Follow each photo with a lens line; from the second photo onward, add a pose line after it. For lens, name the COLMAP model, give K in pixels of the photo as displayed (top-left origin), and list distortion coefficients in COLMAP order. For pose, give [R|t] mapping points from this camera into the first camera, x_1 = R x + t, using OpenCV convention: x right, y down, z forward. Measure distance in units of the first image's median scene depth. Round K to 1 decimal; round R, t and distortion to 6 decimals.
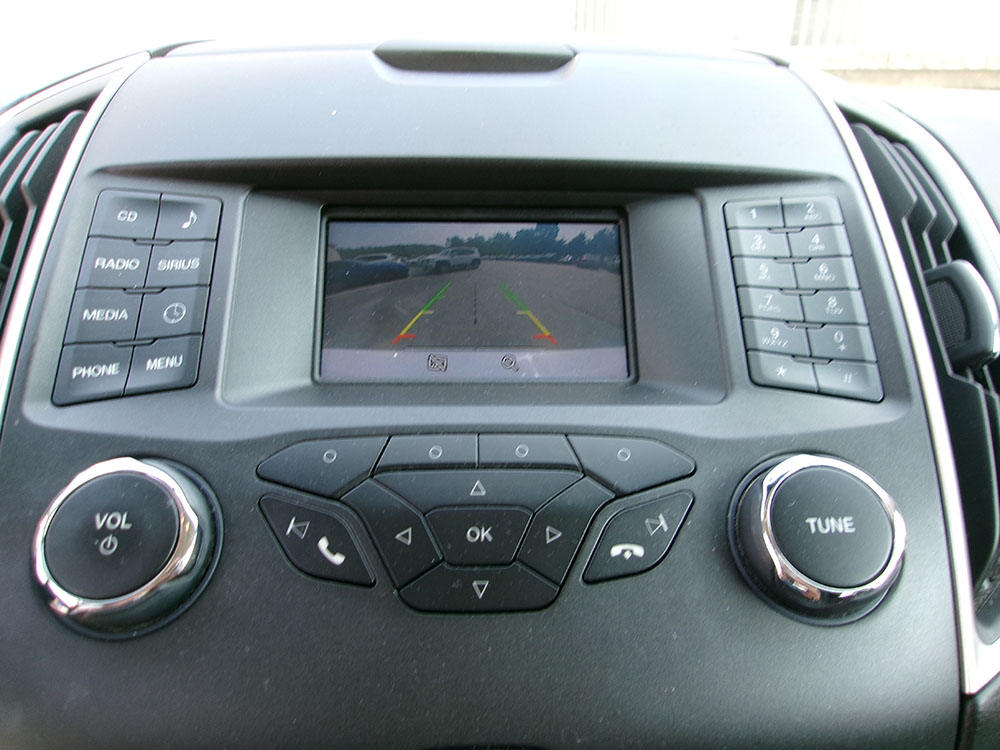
lens RADIAL K [[783.3, 0, 505.2], [0, 783.3, 373.5], [0, 0, 1]] dist [-0.033867, 0.026835]
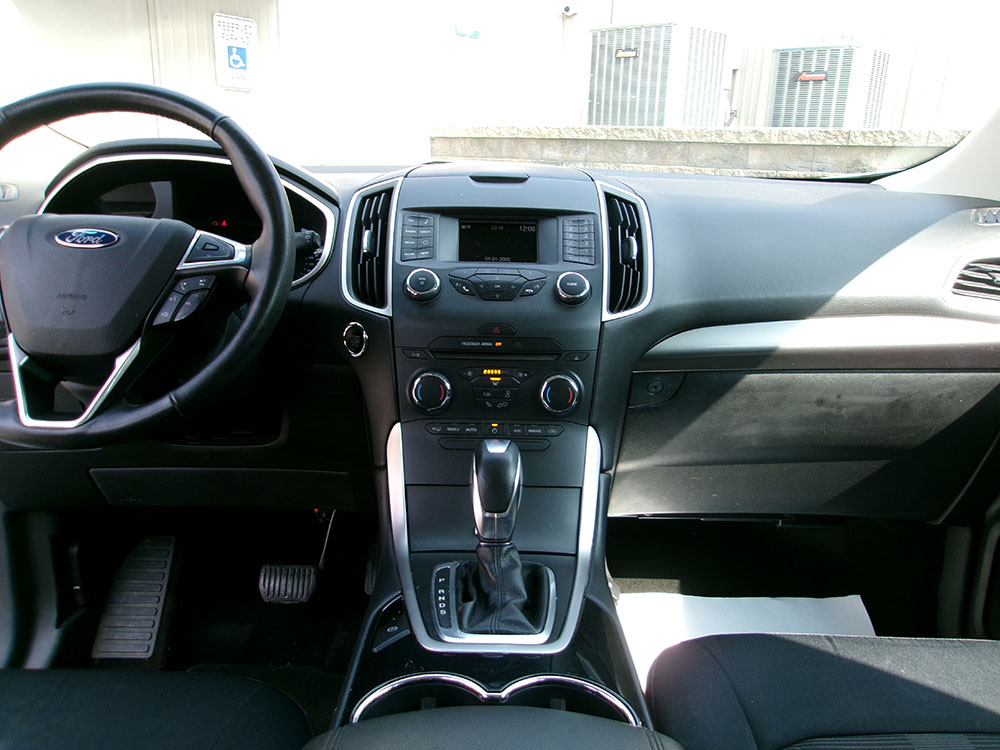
lens RADIAL K [[783.3, 0, 496.7], [0, 783.3, 380.7], [0, 0, 1]] dist [-0.033867, 0.026835]
pose [[0.998940, 0.019597, -0.041658, 0.148423], [-0.022183, 0.997796, -0.062544, 0.936450], [0.040340, 0.063402, 0.997172, -3.193878]]
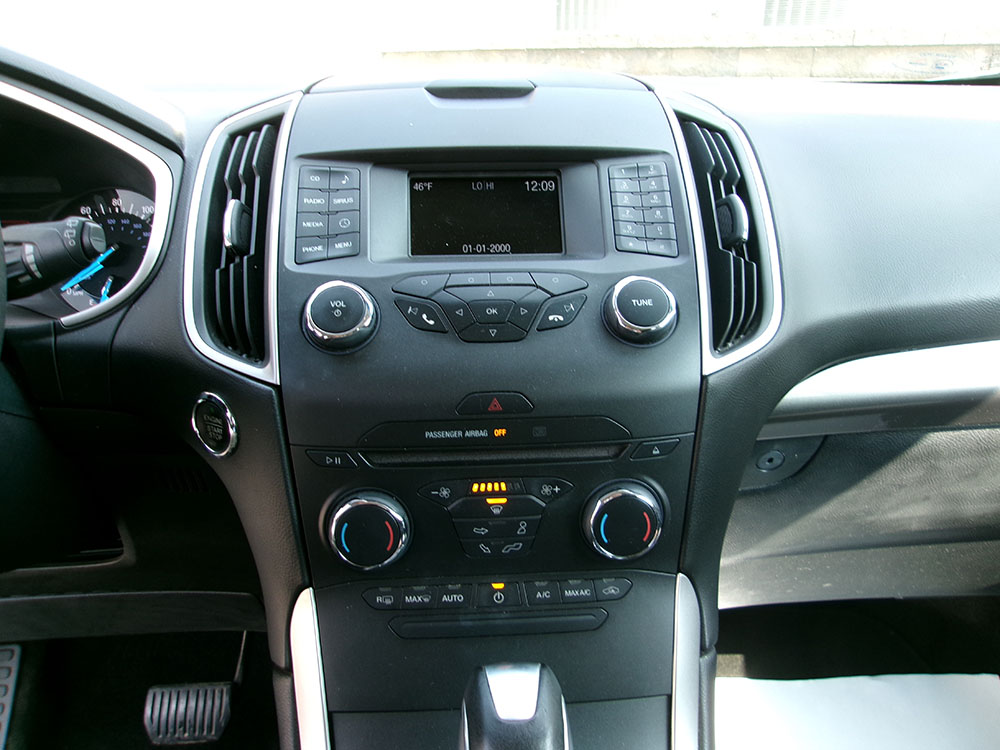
lens RADIAL K [[783.3, 0, 498.2], [0, 783.3, 374.0], [0, 0, 1]] dist [-0.033867, 0.026835]
pose [[0.999779, -0.020961, 0.001828, -0.019661], [0.020908, 0.999463, 0.025229, 0.294666], [-0.002355, -0.025186, 0.999680, -1.164865]]
